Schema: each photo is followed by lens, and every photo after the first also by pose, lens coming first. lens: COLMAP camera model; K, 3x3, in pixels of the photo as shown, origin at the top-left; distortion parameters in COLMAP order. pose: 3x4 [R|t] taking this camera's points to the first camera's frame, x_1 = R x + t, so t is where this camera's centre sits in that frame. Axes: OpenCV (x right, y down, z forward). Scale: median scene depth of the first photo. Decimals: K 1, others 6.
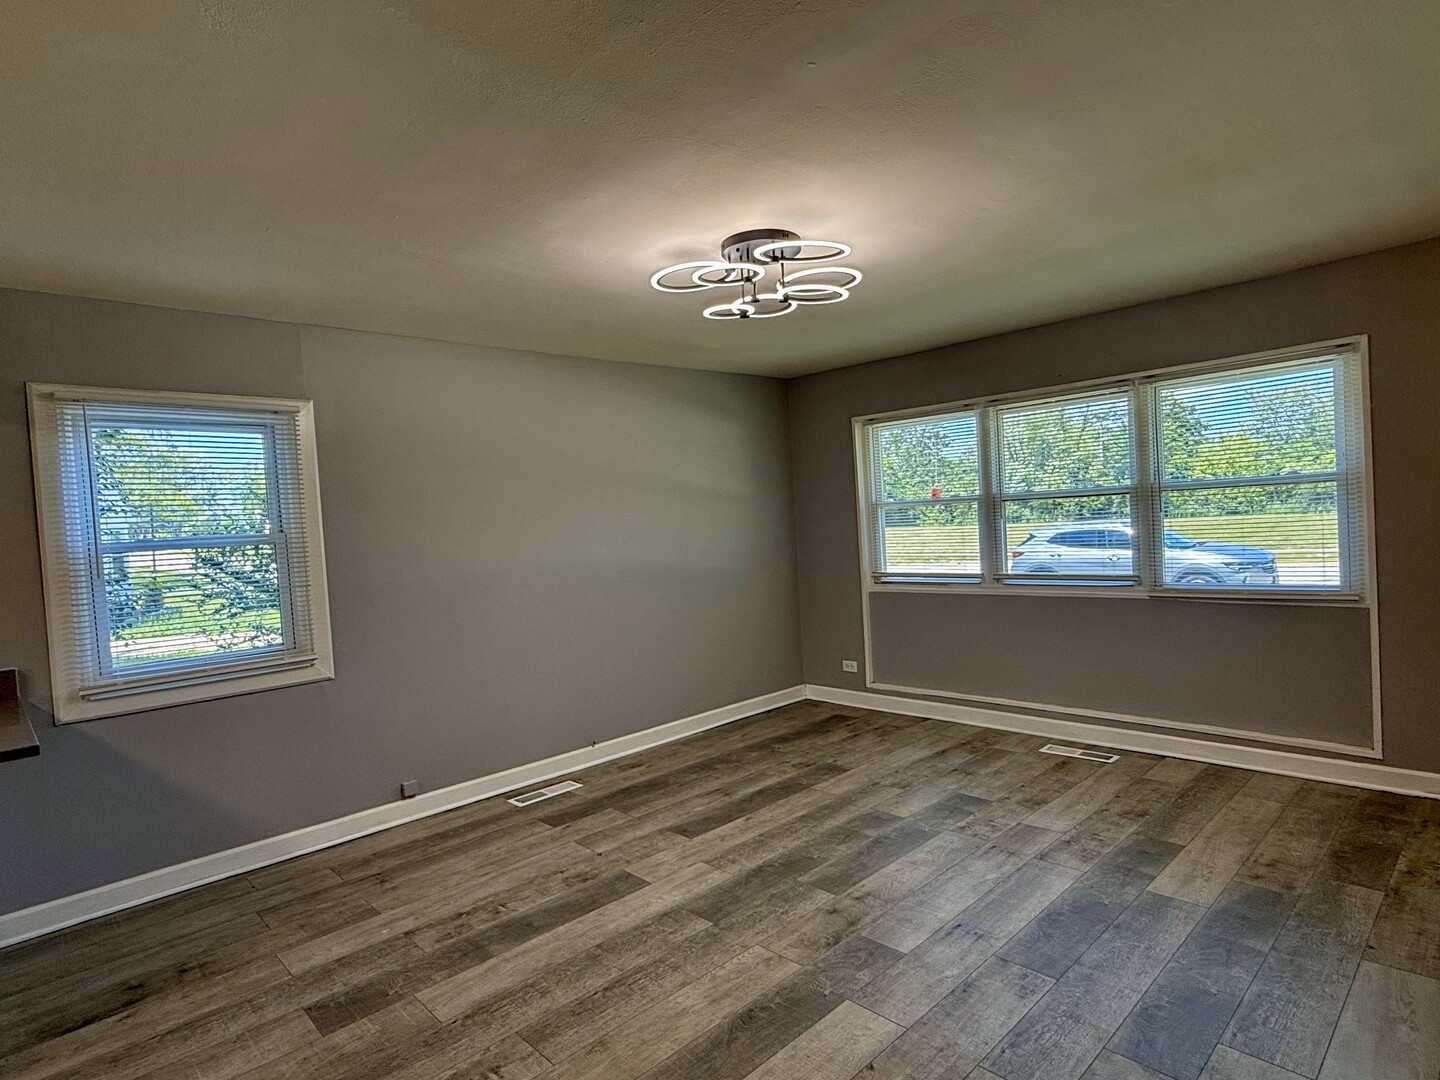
lens RADIAL K [[785.2, 0, 717.5], [0, 785.2, 540.2], [0, 0, 1]] dist [0.001806, 0.001091]
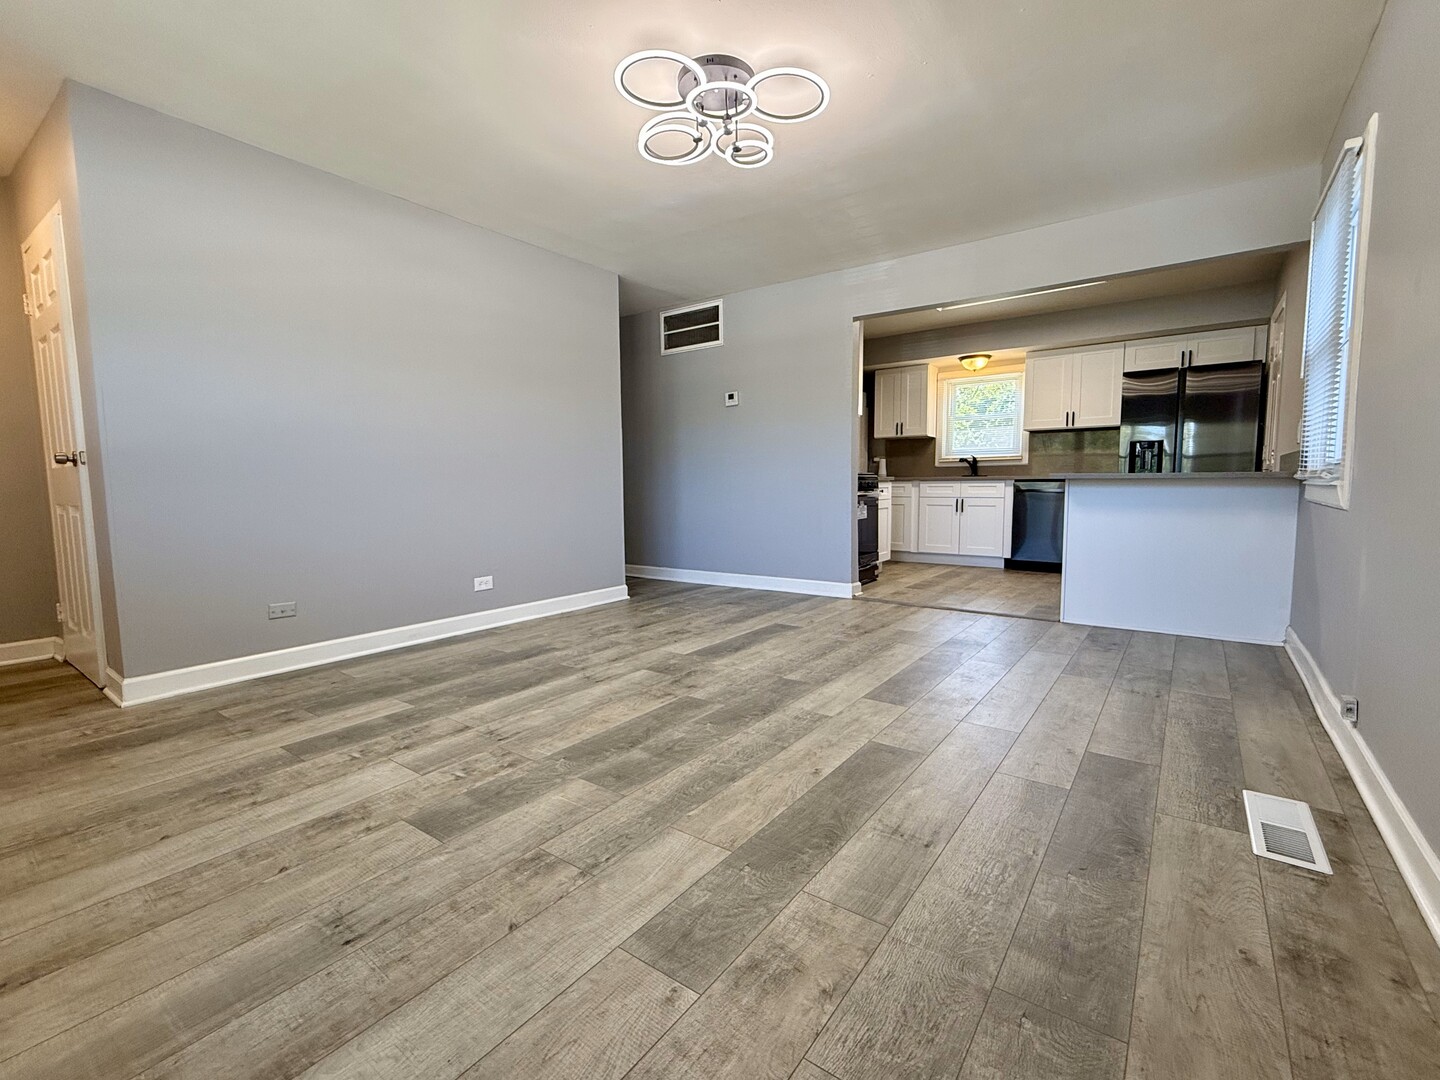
lens RADIAL K [[648.4, 0, 723.8], [0, 648.4, 536.8], [0, 0, 1]] dist [0.004543, 0.000766]
pose [[-0.981003, 0.083876, -0.174921, 0.193898], [0.062885, 0.990502, 0.122279, 0.090361], [0.183515, 0.108957, -0.976960, 1.503526]]
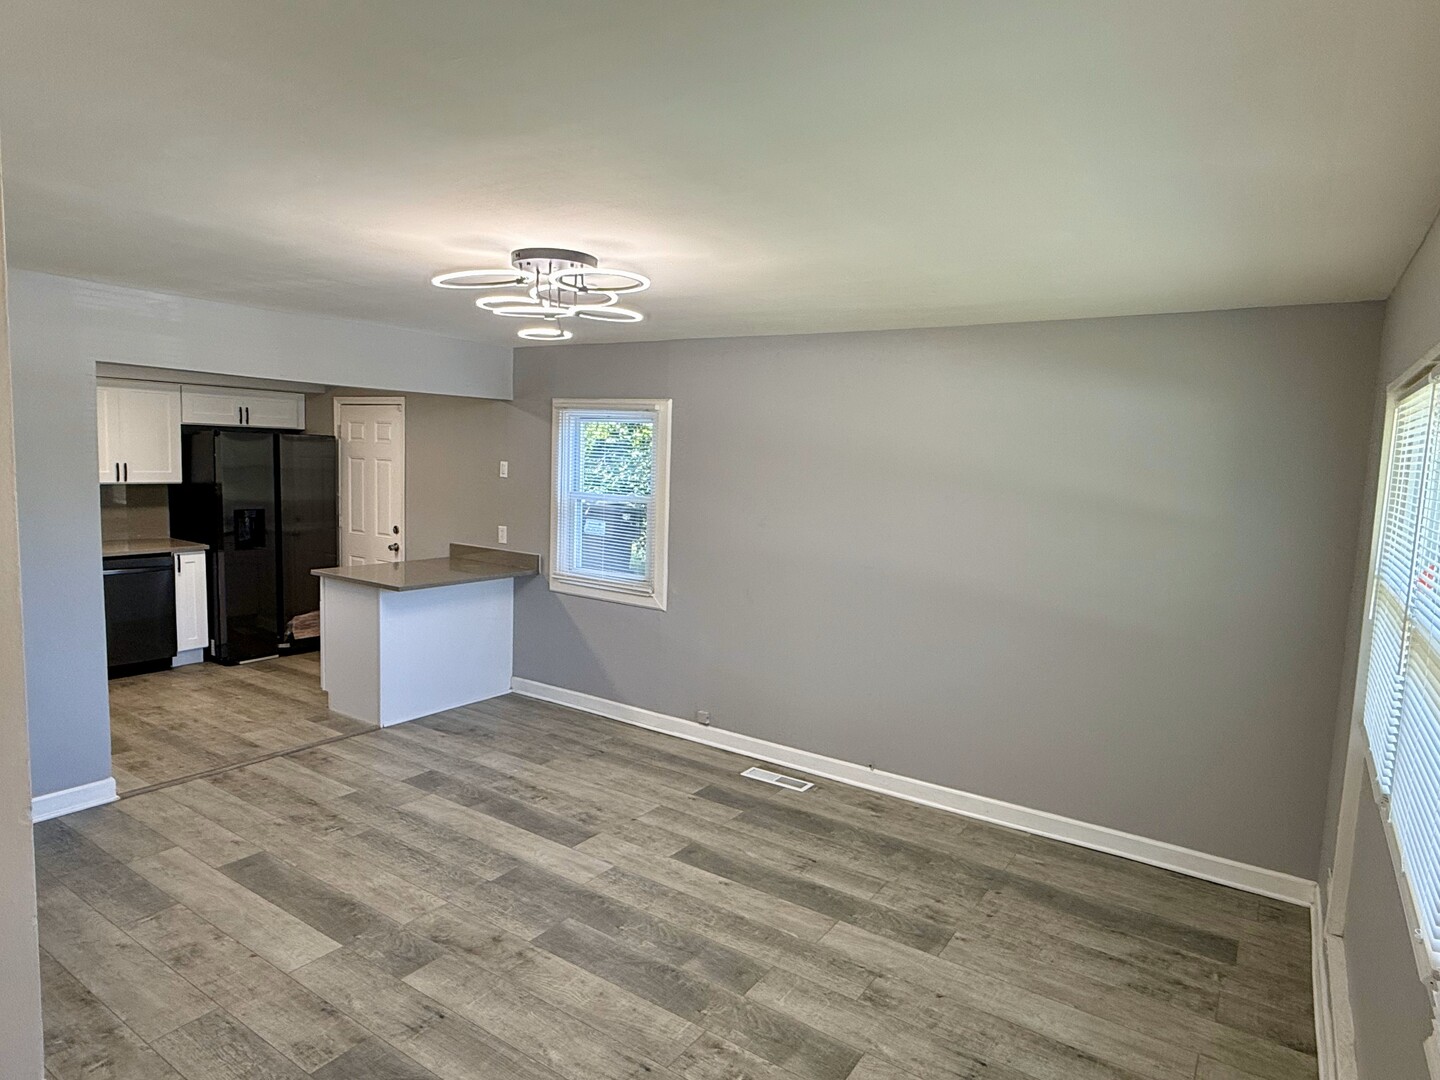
lens RADIAL K [[847.4, 0, 724.2], [0, 847.4, 542.5], [0, 0, 1]] dist [0.002955, 0.003702]
pose [[0.220122, 0.169641, -0.960608, 0.890634], [-0.080649, 0.984556, 0.155389, -0.168560], [0.972133, 0.043267, 0.230404, 0.768977]]
